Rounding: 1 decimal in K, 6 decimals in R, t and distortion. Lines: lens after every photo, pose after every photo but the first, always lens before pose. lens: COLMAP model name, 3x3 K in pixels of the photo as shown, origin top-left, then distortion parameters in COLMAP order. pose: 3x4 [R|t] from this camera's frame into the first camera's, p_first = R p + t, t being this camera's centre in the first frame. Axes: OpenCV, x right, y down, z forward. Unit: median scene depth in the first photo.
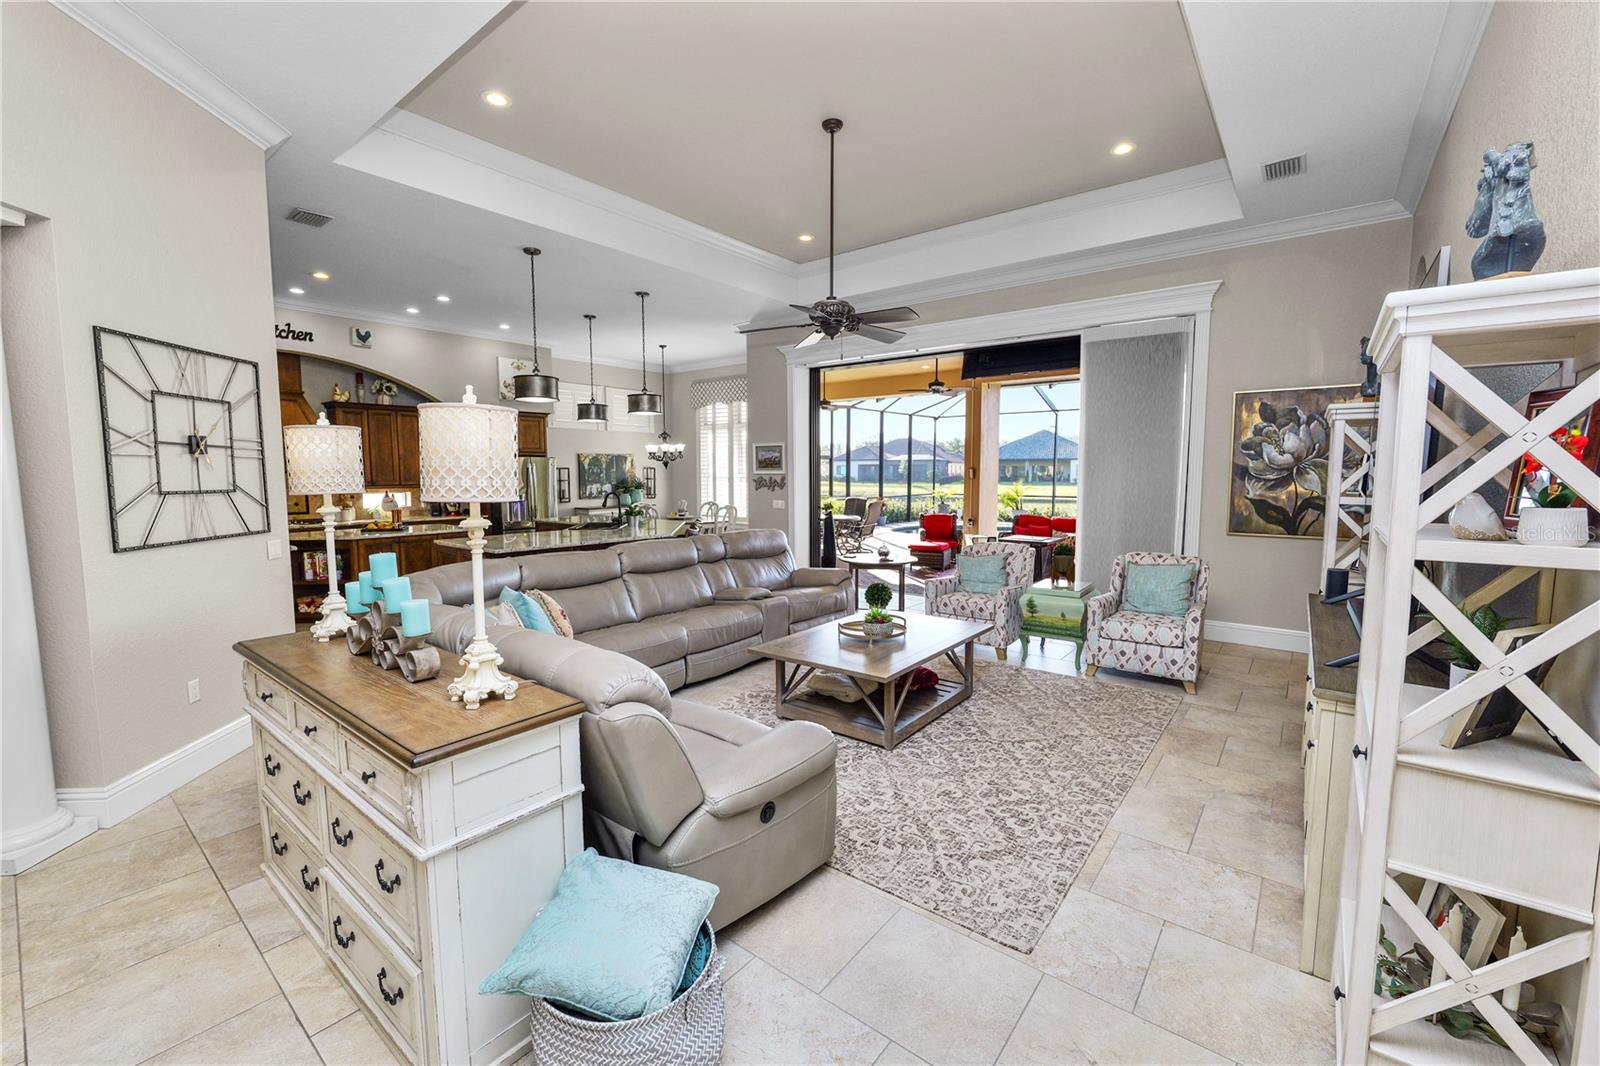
lens RADIAL K [[651.4, 0, 796.7], [0, 651.4, 528.4], [0, 0, 1]] dist [-0.014111, 0.001212]
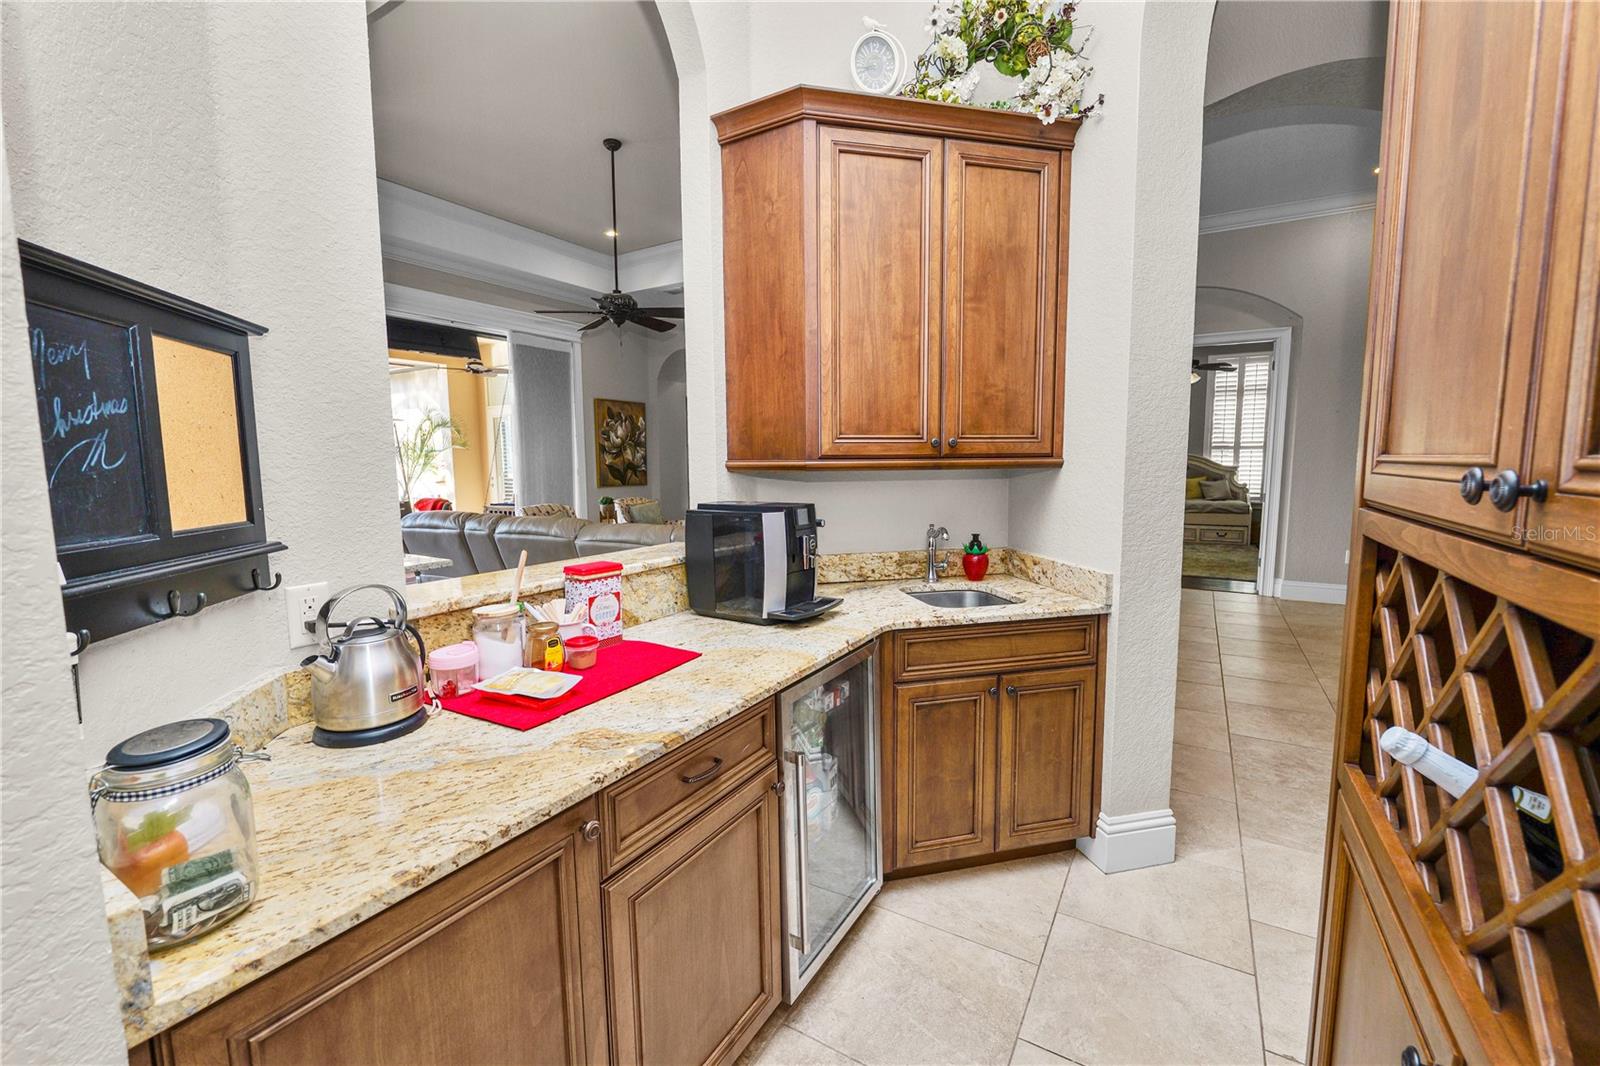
lens RADIAL K [[651.4, 0, 801.1], [0, 651.4, 529.4], [0, 0, 1]] dist [-0.014111, 0.001212]
pose [[-0.130366, -0.102252, 0.986179, -1.027355], [0.096877, 0.988594, 0.115309, -0.027062], [-0.986722, 0.110571, -0.118974, 0.739106]]
